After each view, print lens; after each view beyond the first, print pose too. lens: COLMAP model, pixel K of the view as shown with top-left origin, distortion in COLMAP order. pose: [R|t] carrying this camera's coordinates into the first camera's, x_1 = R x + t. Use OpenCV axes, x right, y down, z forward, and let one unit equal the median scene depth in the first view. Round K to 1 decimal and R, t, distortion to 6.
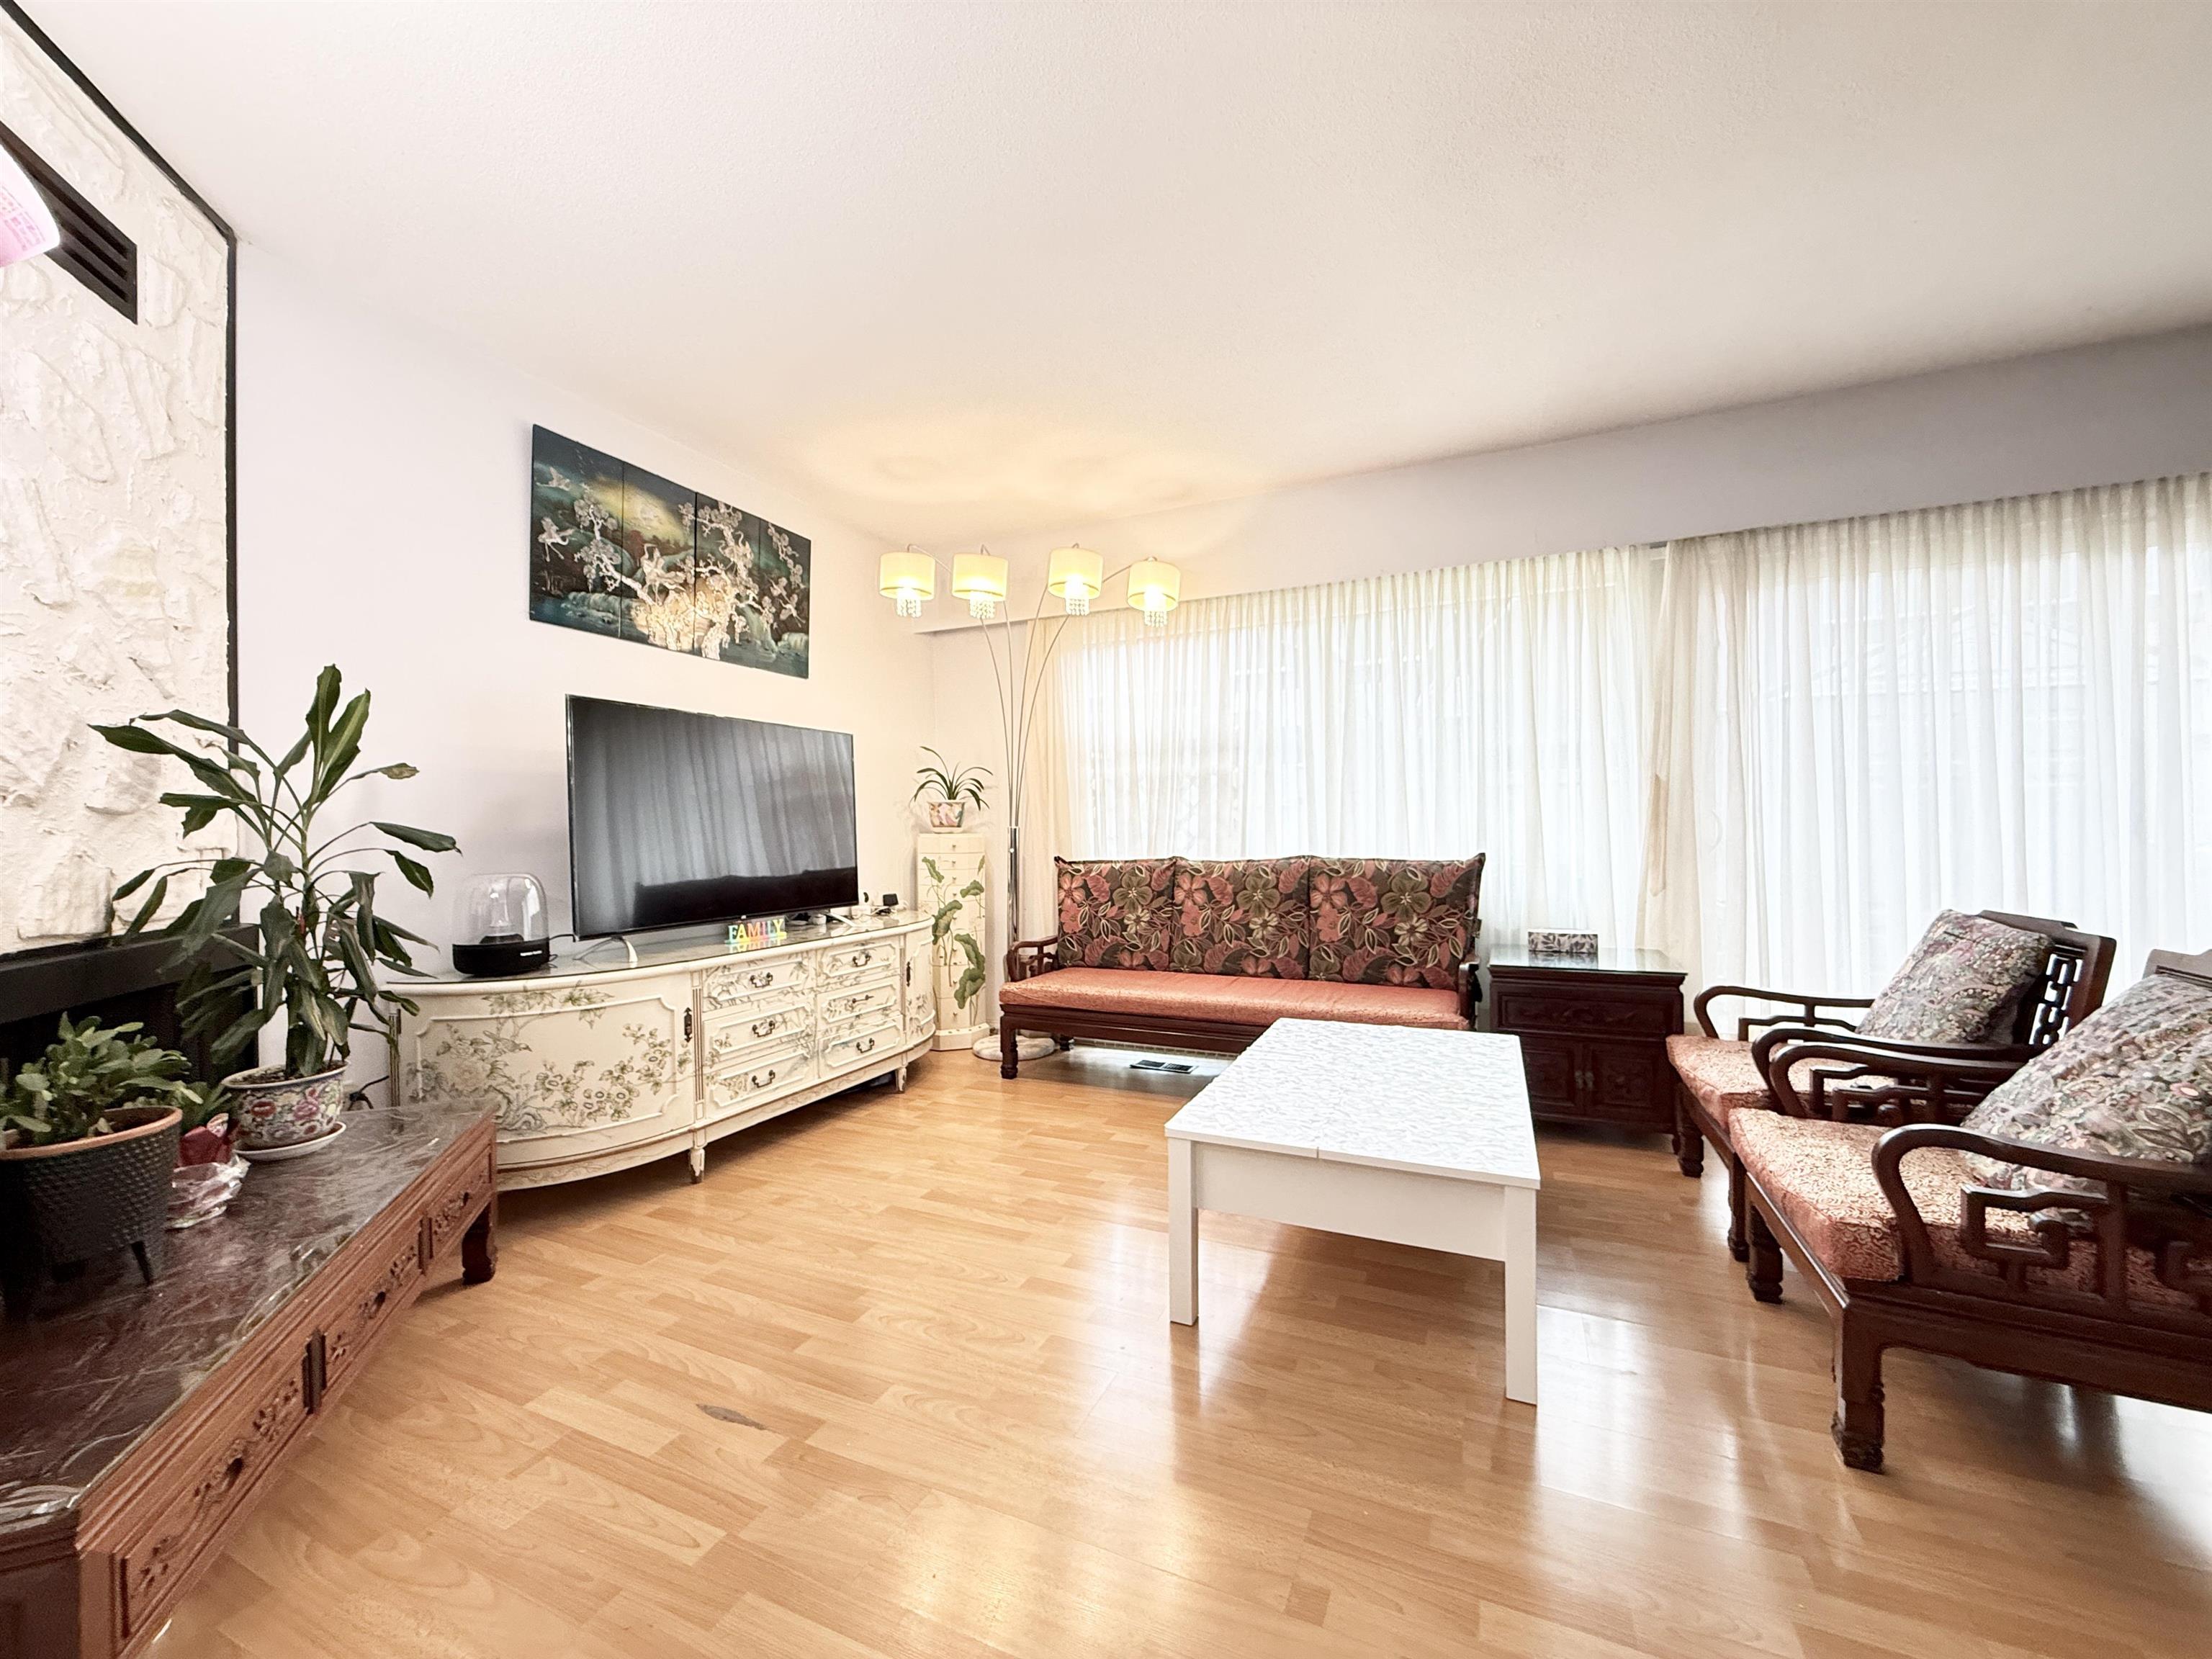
lens RADIAL K [[884.2, 0, 1097.9], [0, 884.2, 829.5], [0, 0, 1]] dist [-0.000021, 0.000514]
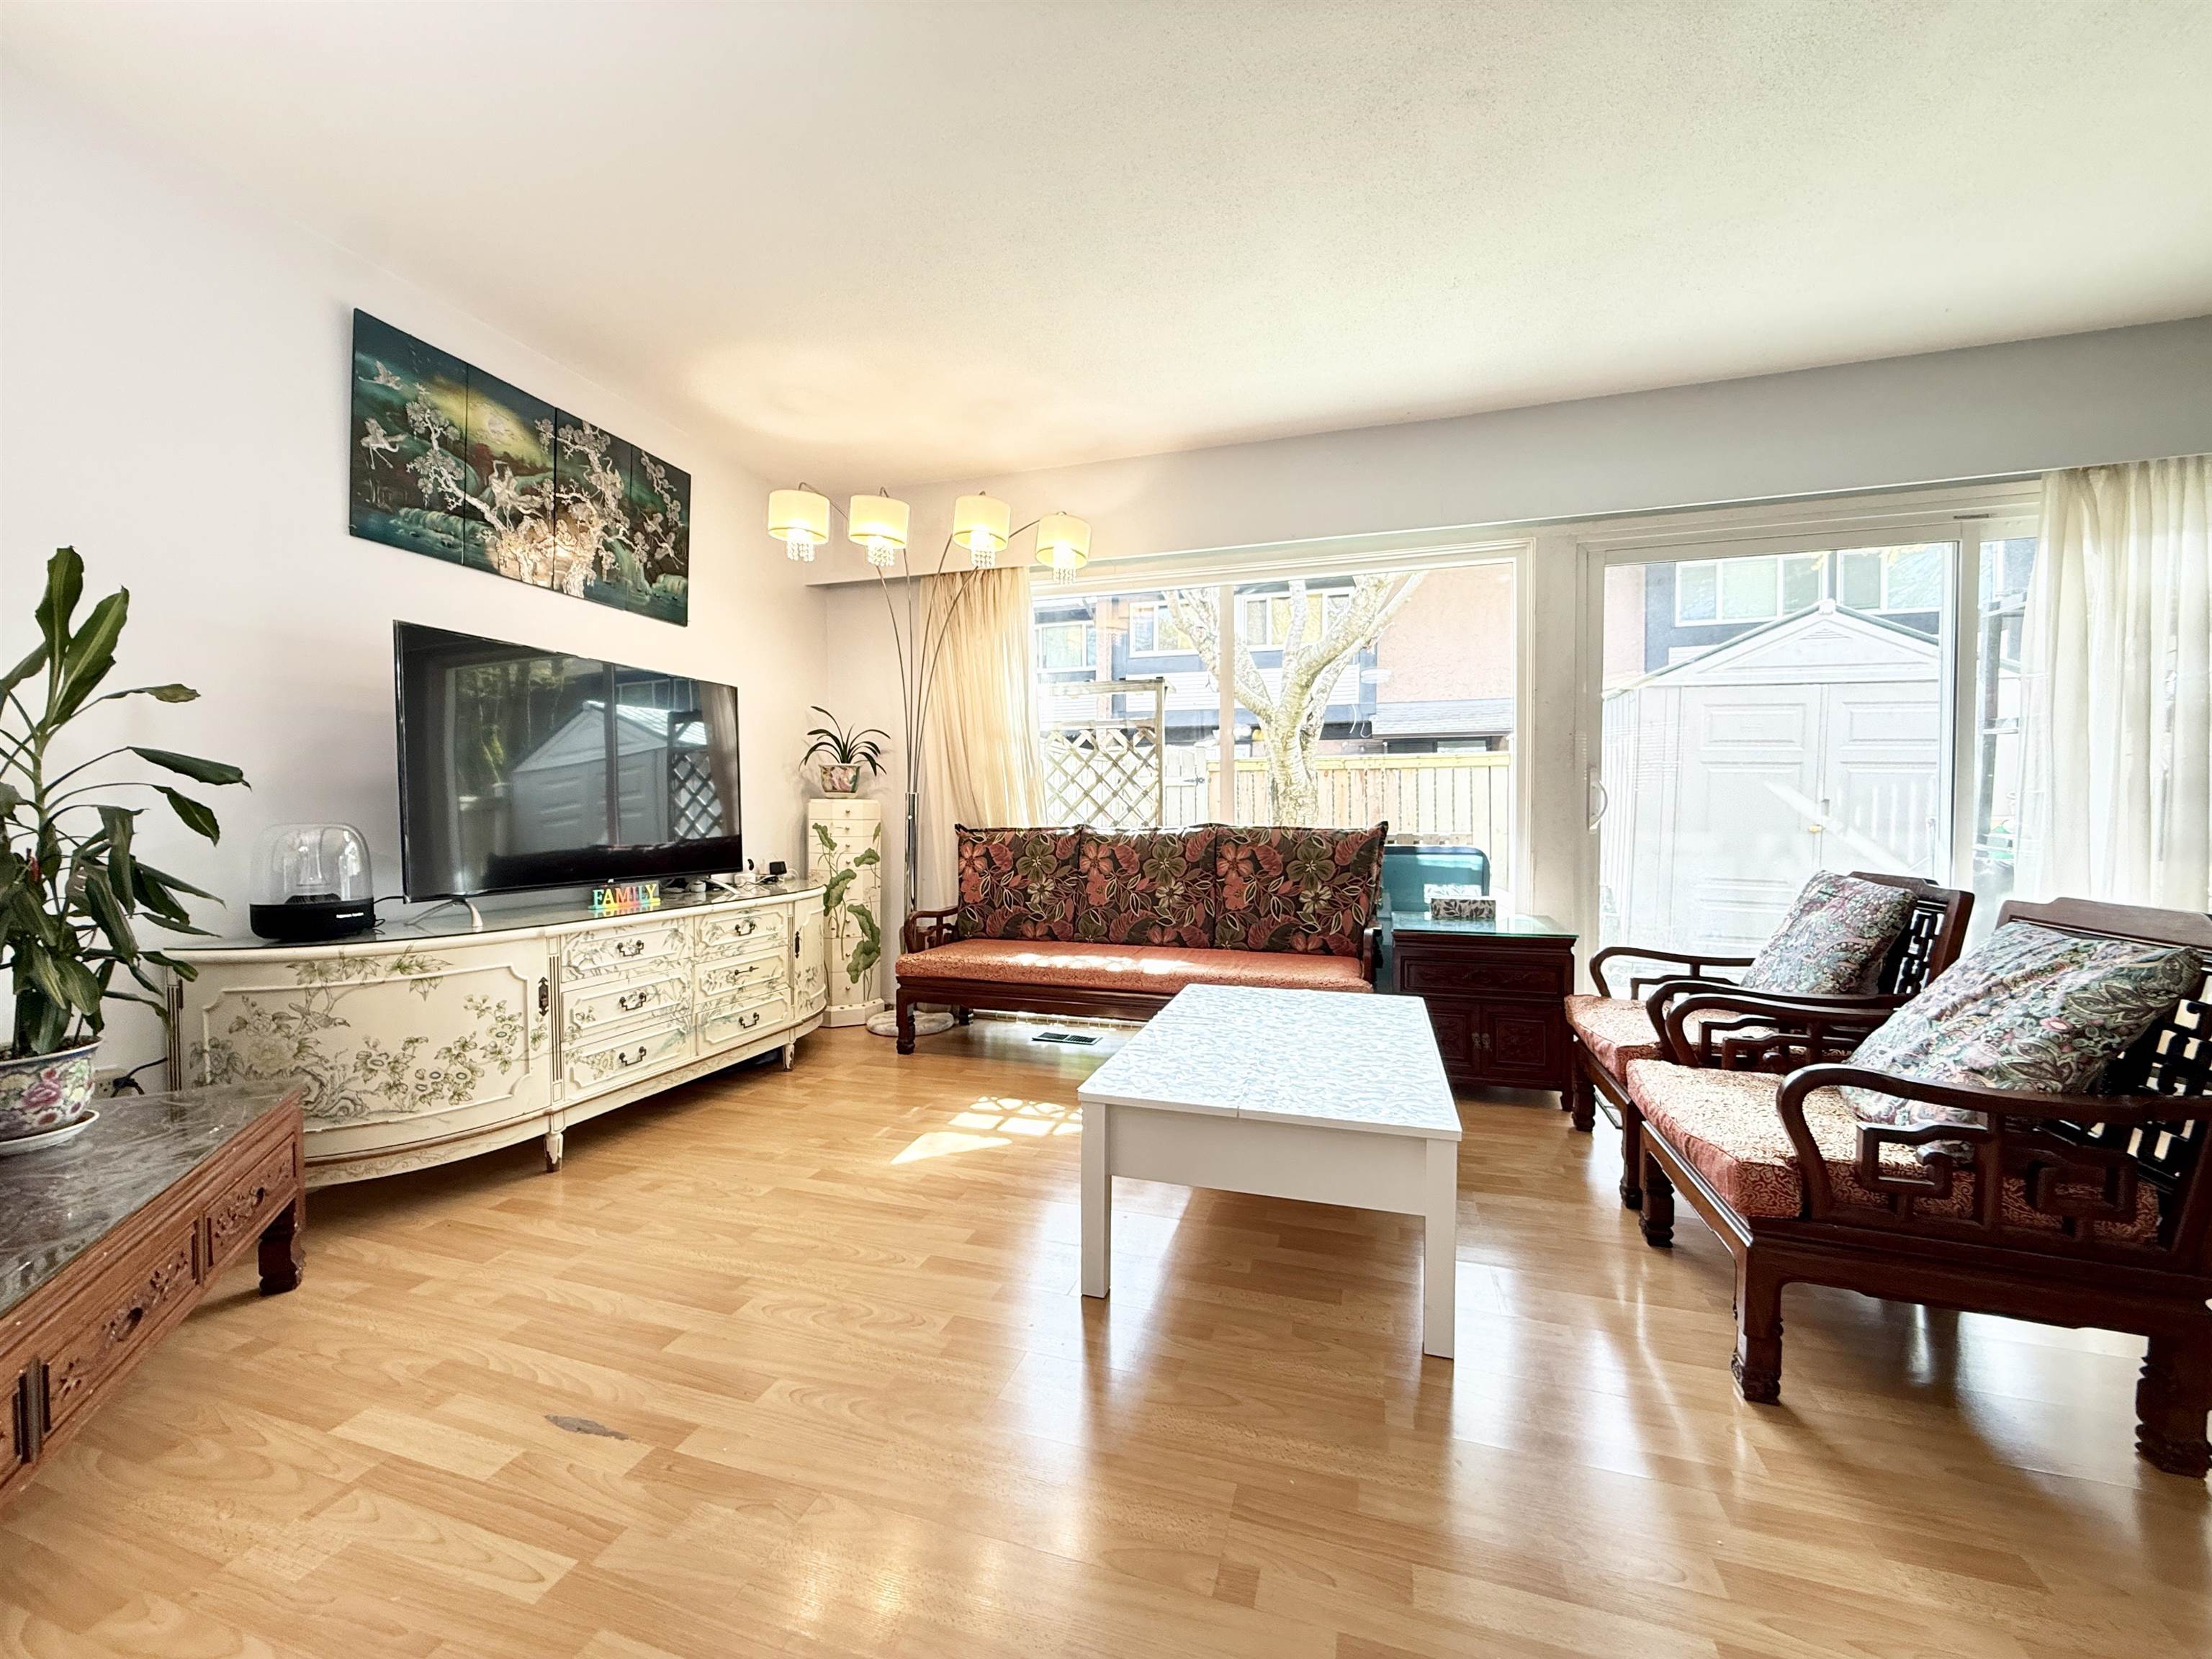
lens RADIAL K [[884.2, 0, 1098.6], [0, 884.2, 828.5], [0, 0, 1]] dist [-0.000021, 0.000514]
pose [[0.993086, 0.010031, 0.116961, -0.012016], [-0.012072, 0.999787, 0.016755, 0.031651], [-0.116768, -0.018051, 0.992995, 0.051776]]
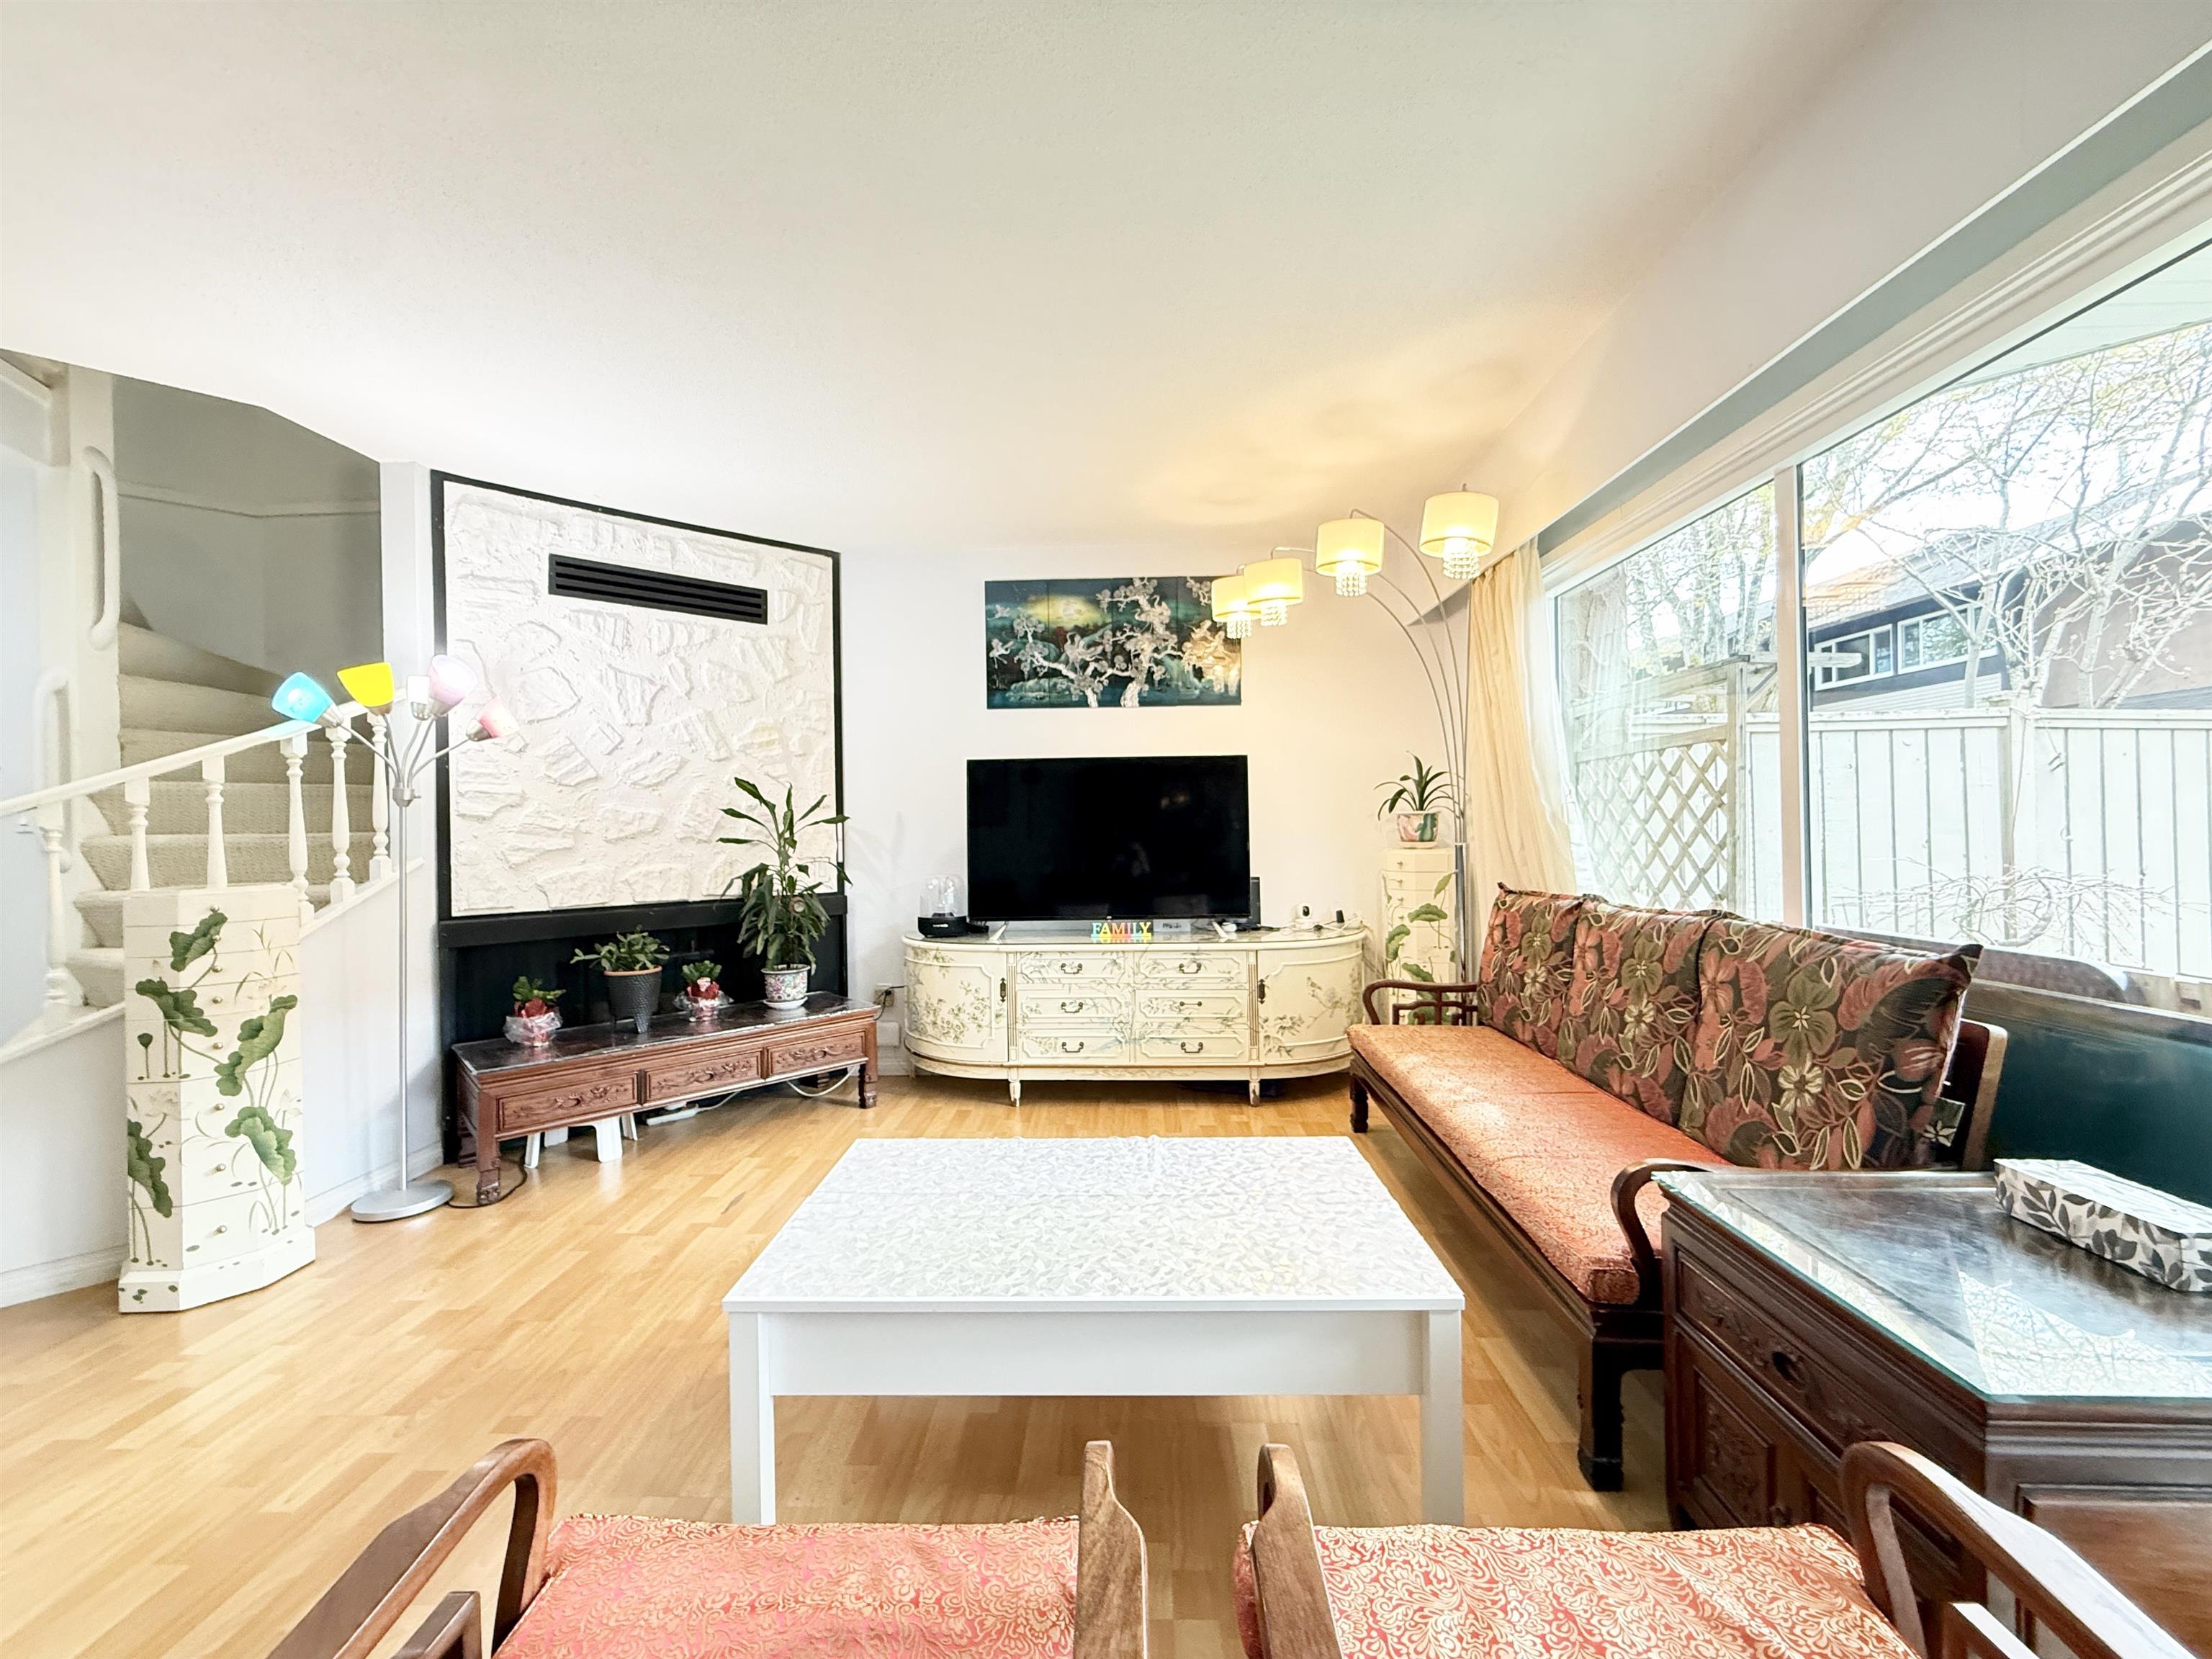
lens RADIAL K [[884.2, 0, 1101.3], [0, 884.2, 828.8], [0, 0, 1]] dist [-0.000021, 0.000514]
pose [[0.381639, 0.009535, -0.924262, 0.976906], [0.010692, 0.999834, 0.014730, -0.057906], [0.924249, -0.015504, 0.381474, 0.682663]]
